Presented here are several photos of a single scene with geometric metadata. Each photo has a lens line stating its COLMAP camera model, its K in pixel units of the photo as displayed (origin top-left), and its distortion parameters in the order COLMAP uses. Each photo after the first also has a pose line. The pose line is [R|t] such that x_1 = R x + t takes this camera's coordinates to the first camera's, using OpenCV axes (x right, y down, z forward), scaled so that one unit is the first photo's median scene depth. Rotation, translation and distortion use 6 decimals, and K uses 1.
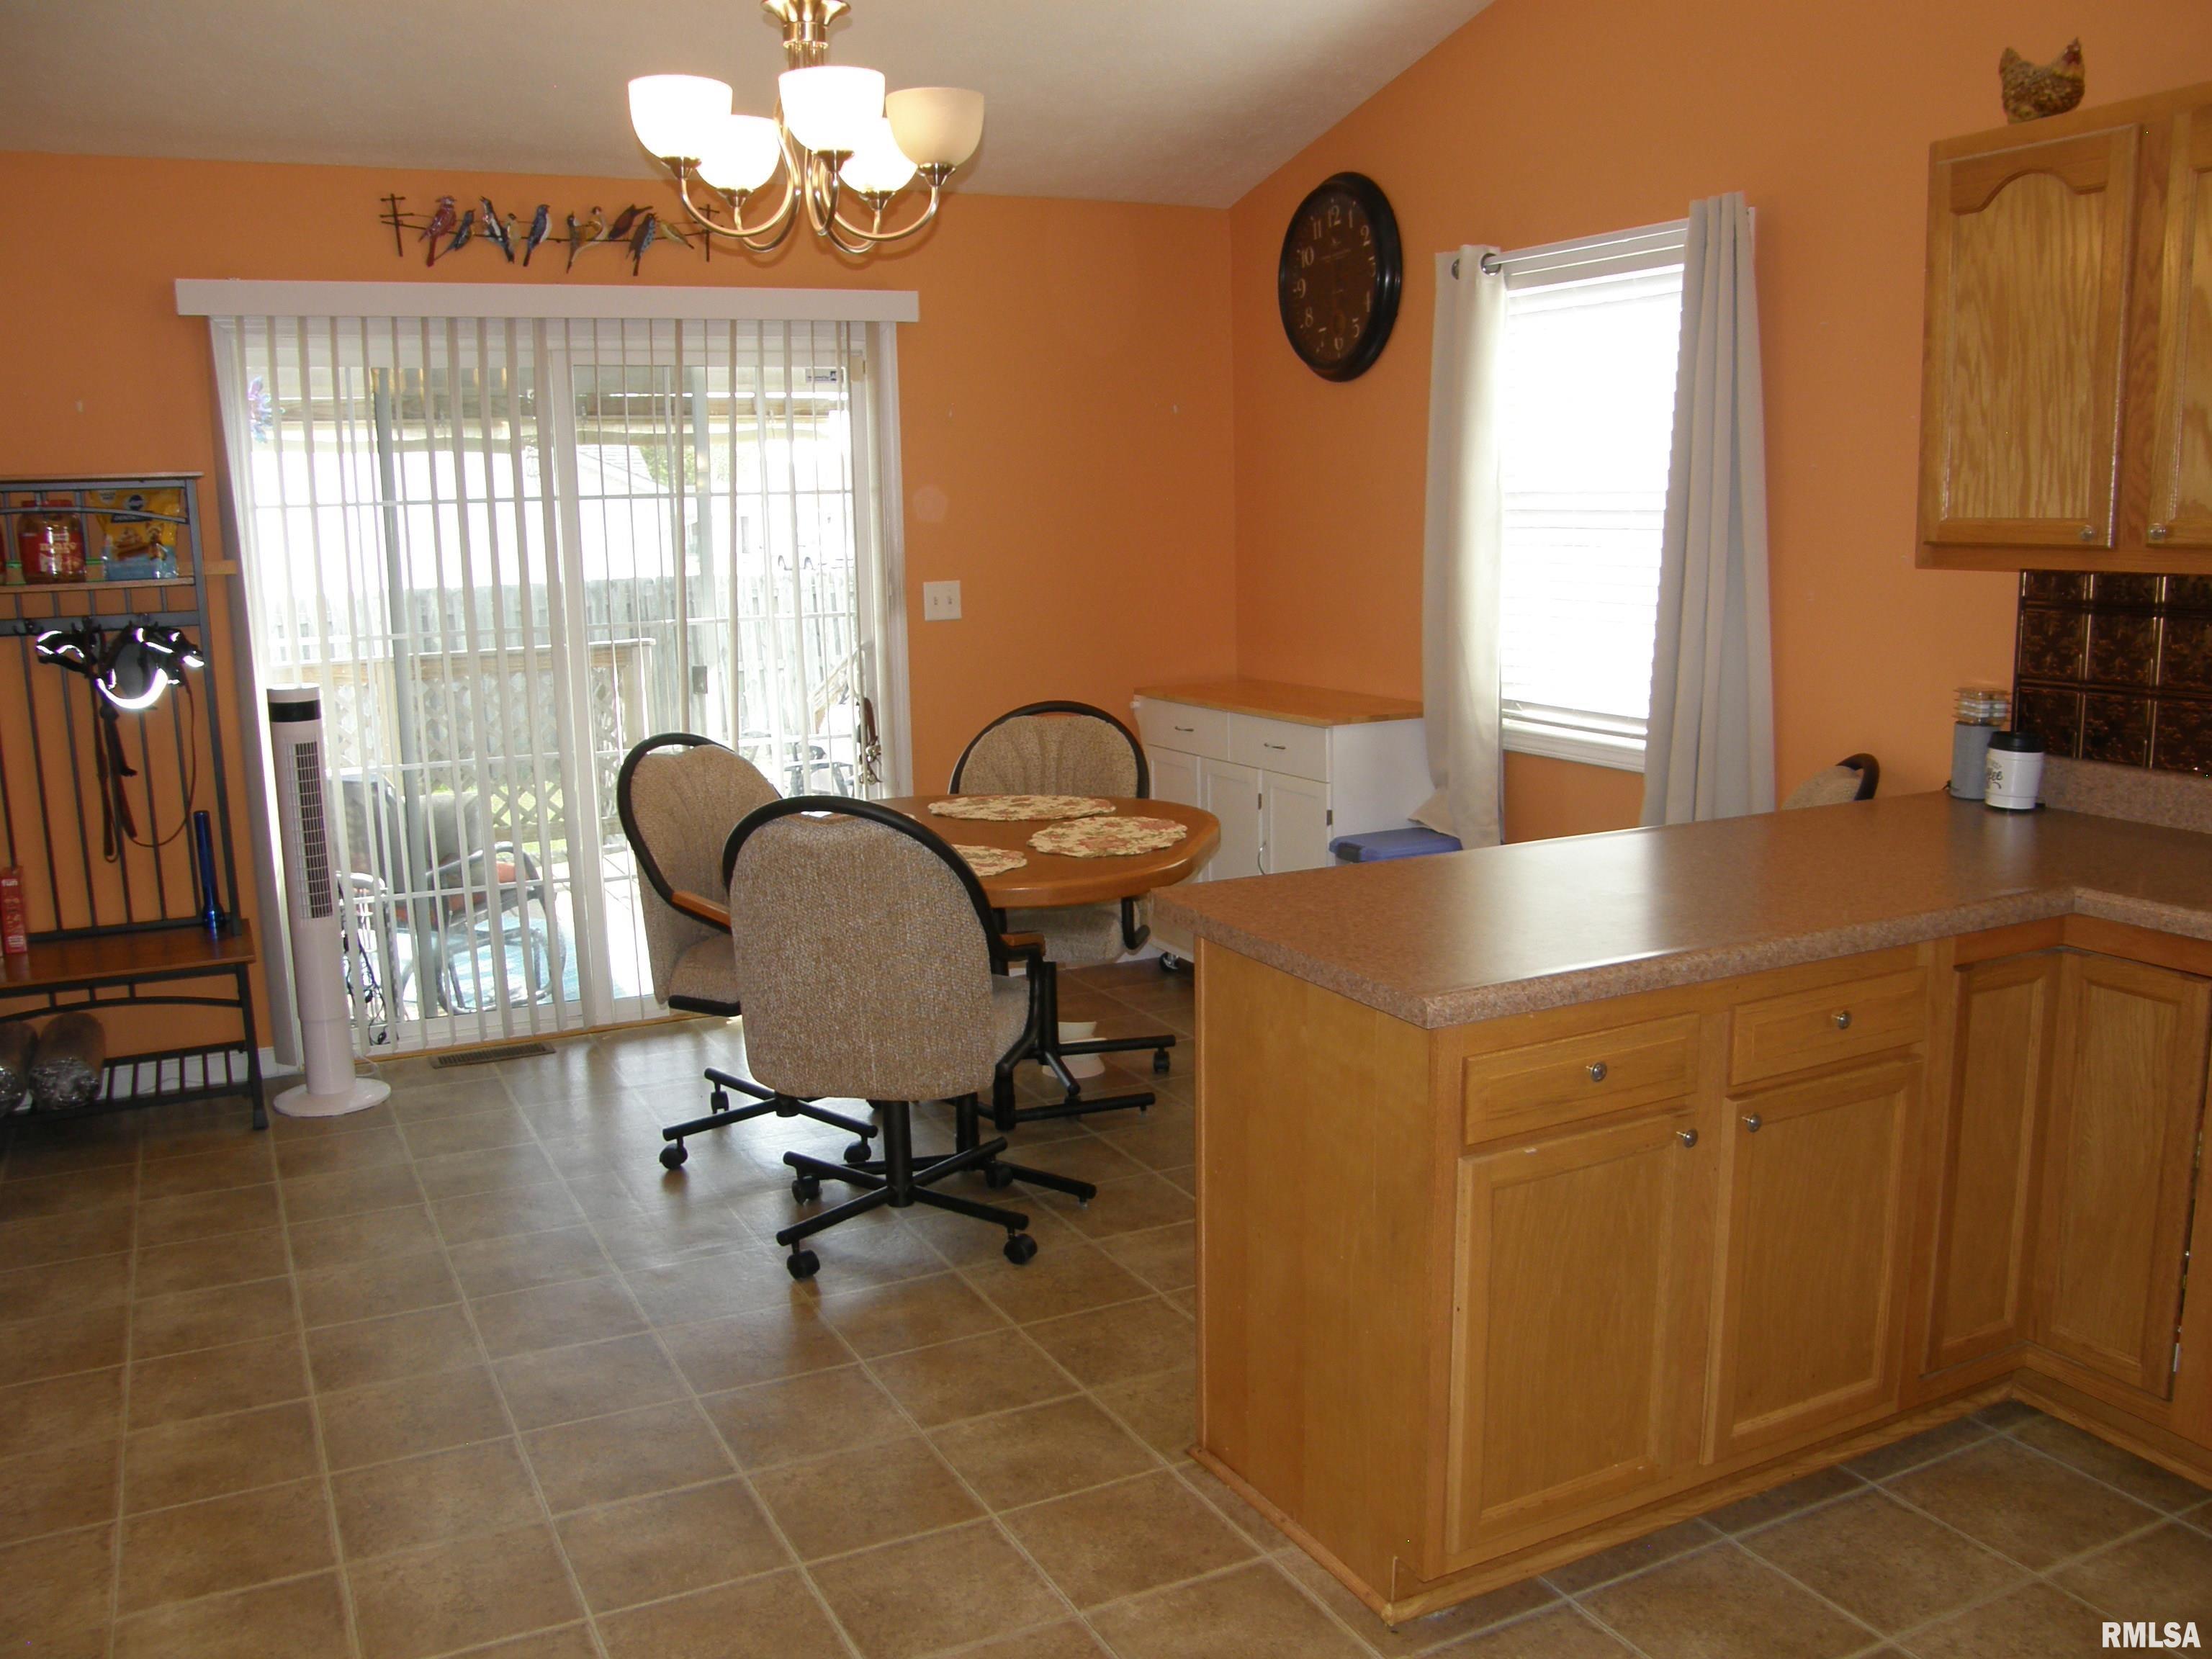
lens RADIAL K [[1897.9, 0, 1119.2], [0, 1897.9, 842.3], [0, 0, 1]] dist [-0.158811, 0.137489]
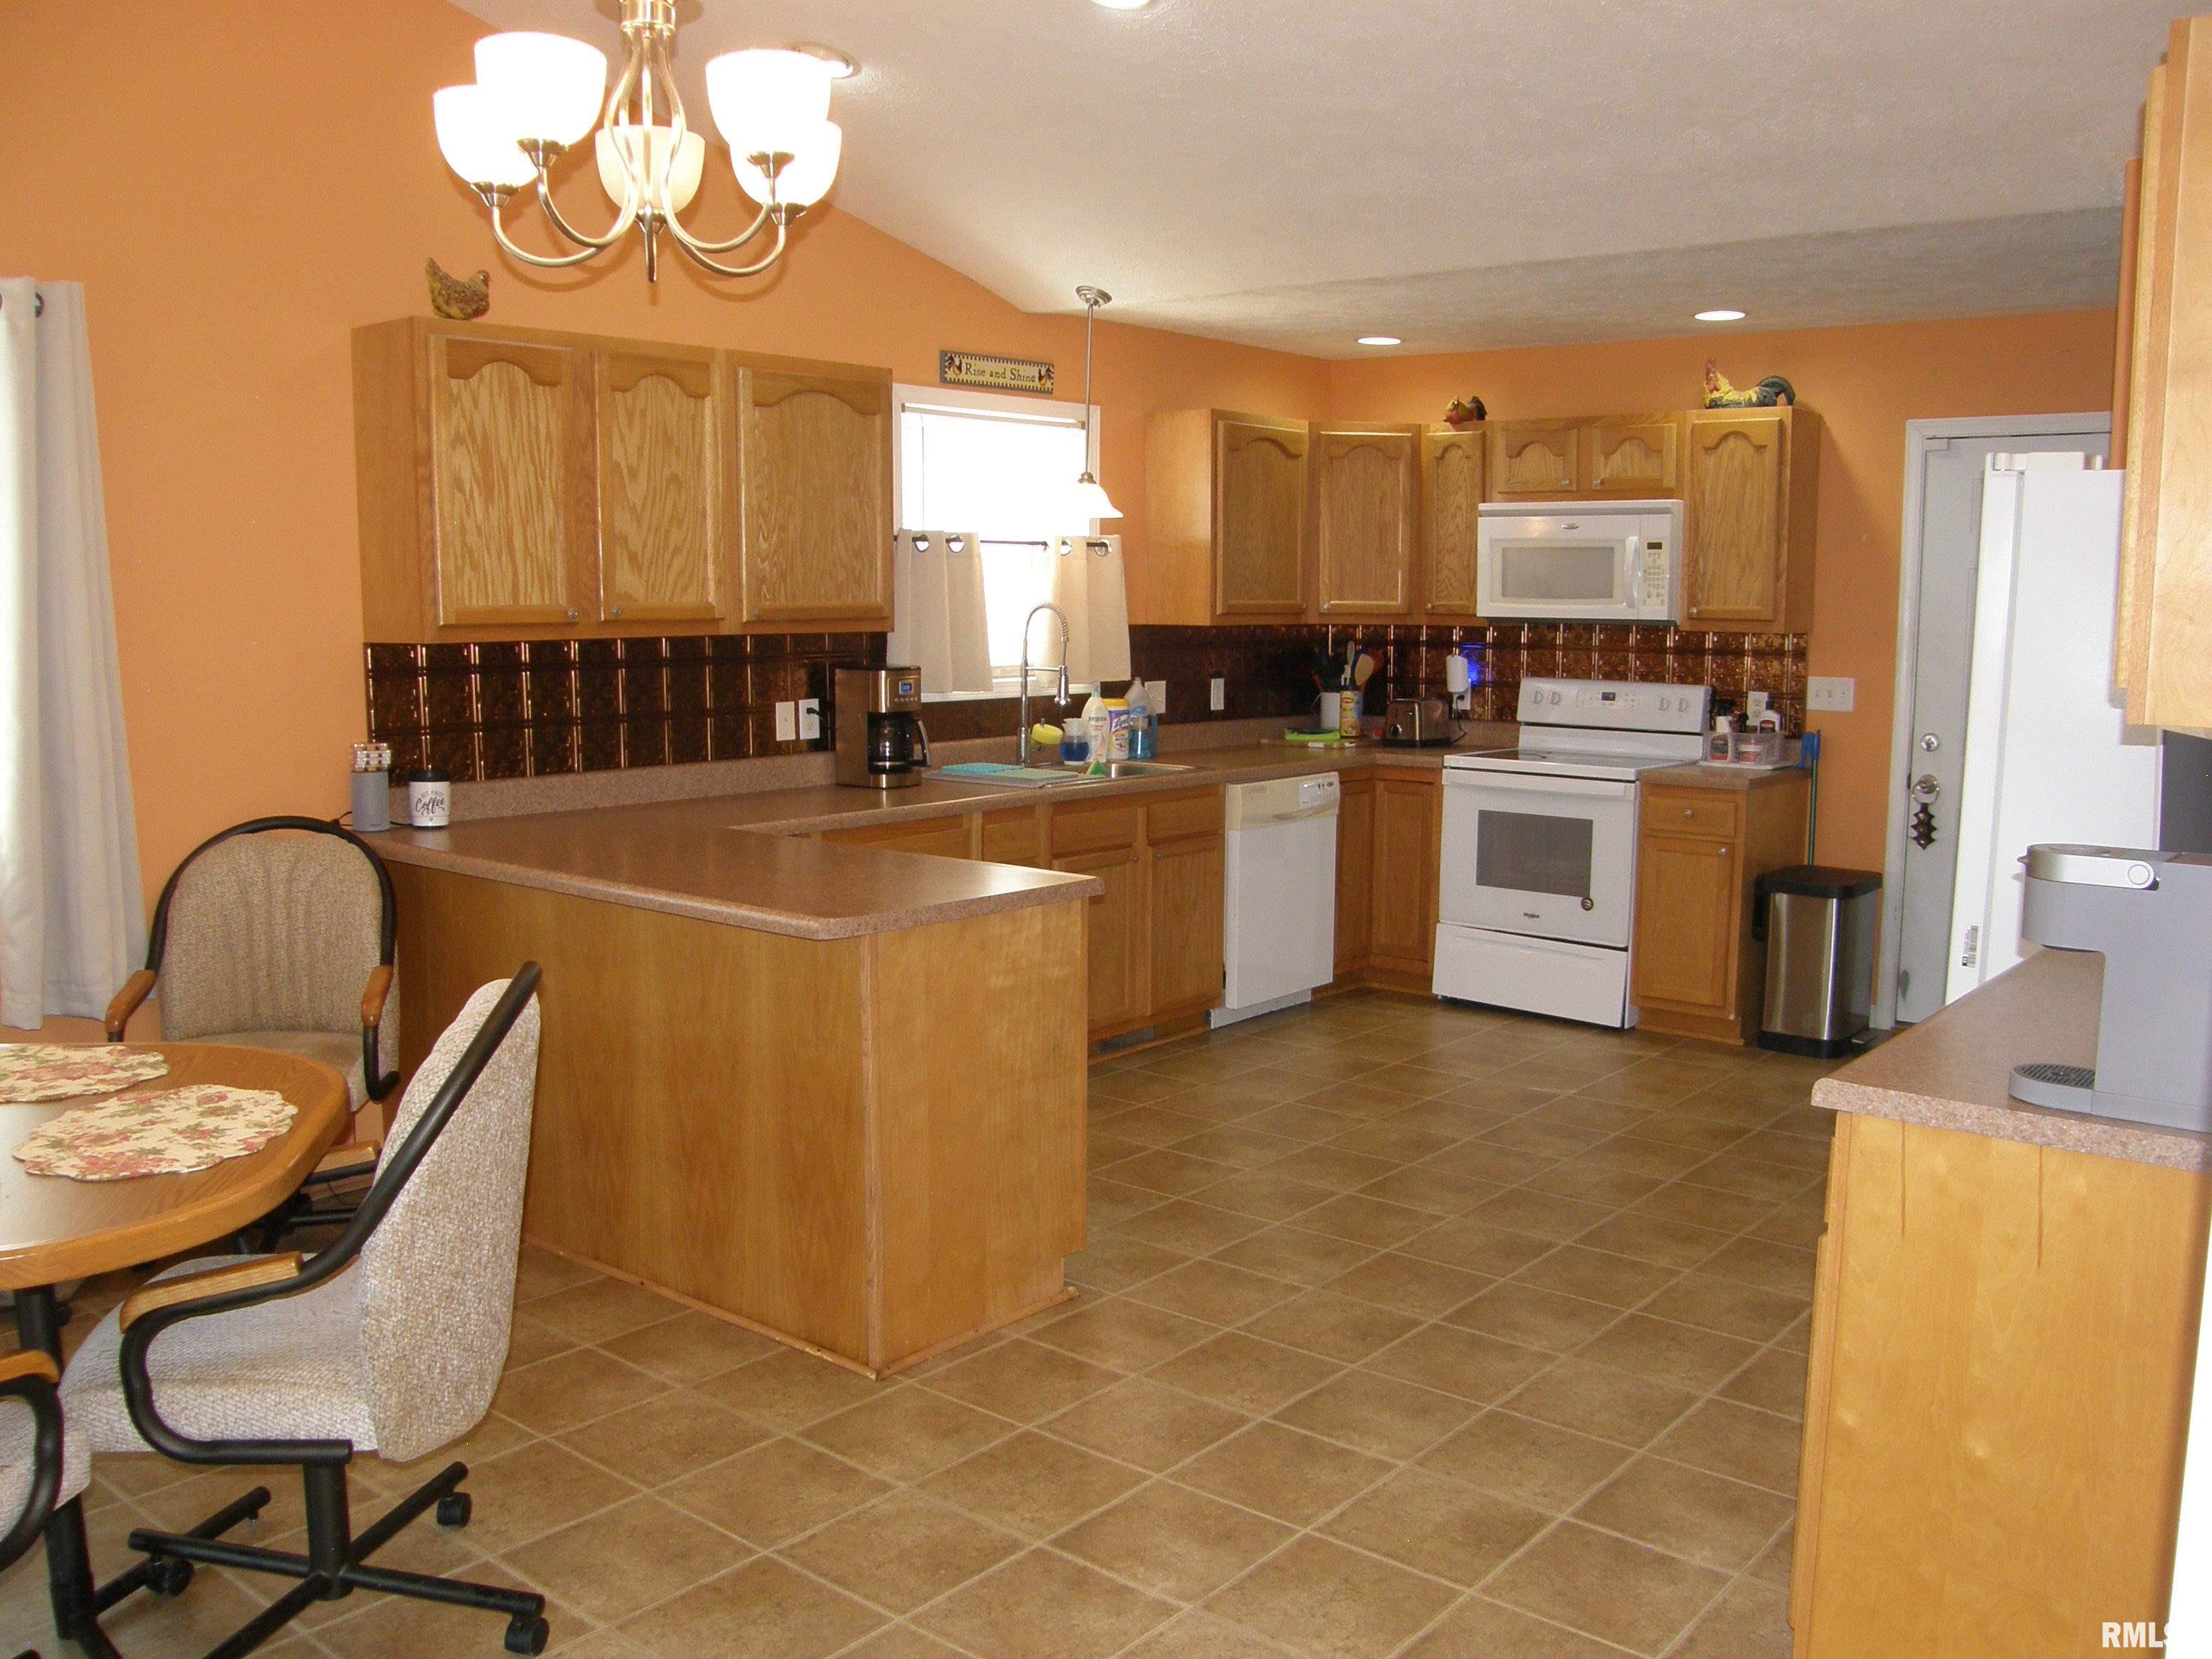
lens RADIAL K [[1897.9, 0, 1125.0], [0, 1897.9, 834.2], [0, 0, 1]] dist [-0.158811, 0.137489]
pose [[-0.395379, -0.101863, 0.912852, -1.009767], [0.159226, 0.971184, 0.177337, -0.186019], [-0.904612, 0.215465, -0.367767, 1.145185]]
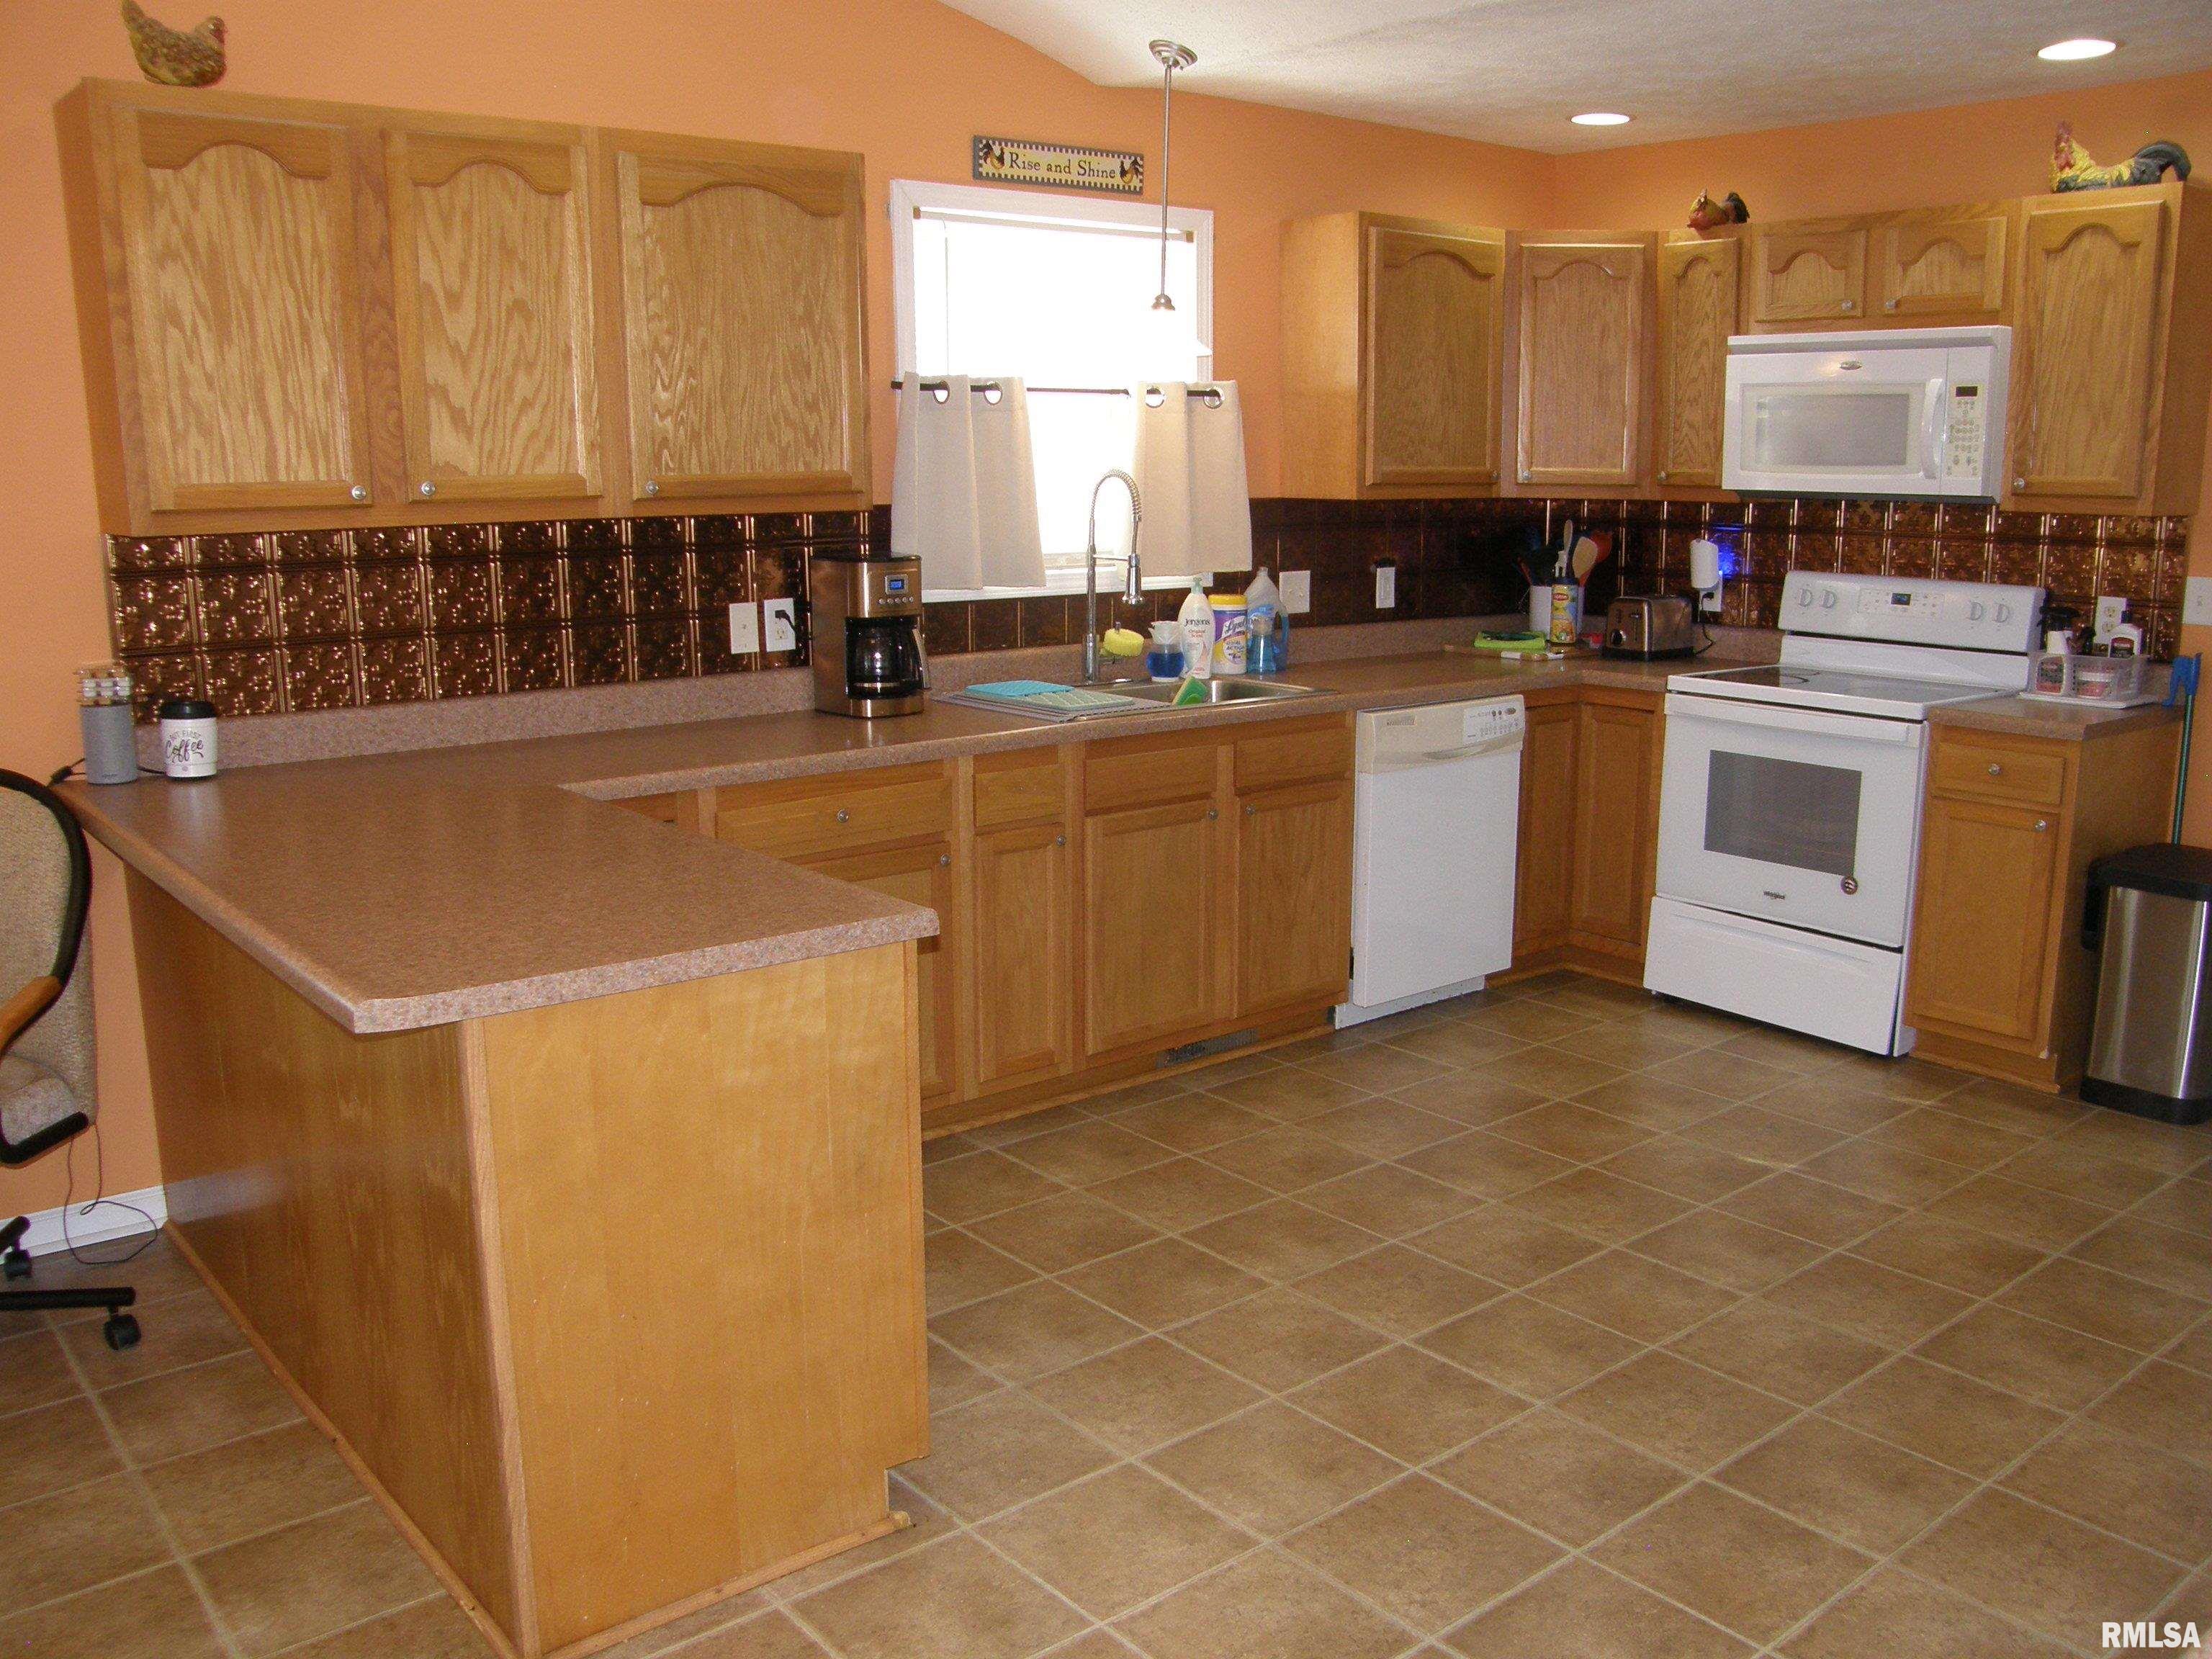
lens RADIAL K [[1897.9, 0, 1131.8], [0, 1897.9, 847.3], [0, 0, 1]] dist [-0.158811, 0.137489]
pose [[-0.219761, -0.180608, 0.958690, -0.643995], [0.171956, 0.960155, 0.220302, -0.124611], [-0.960279, 0.213267, -0.179948, 0.769047]]
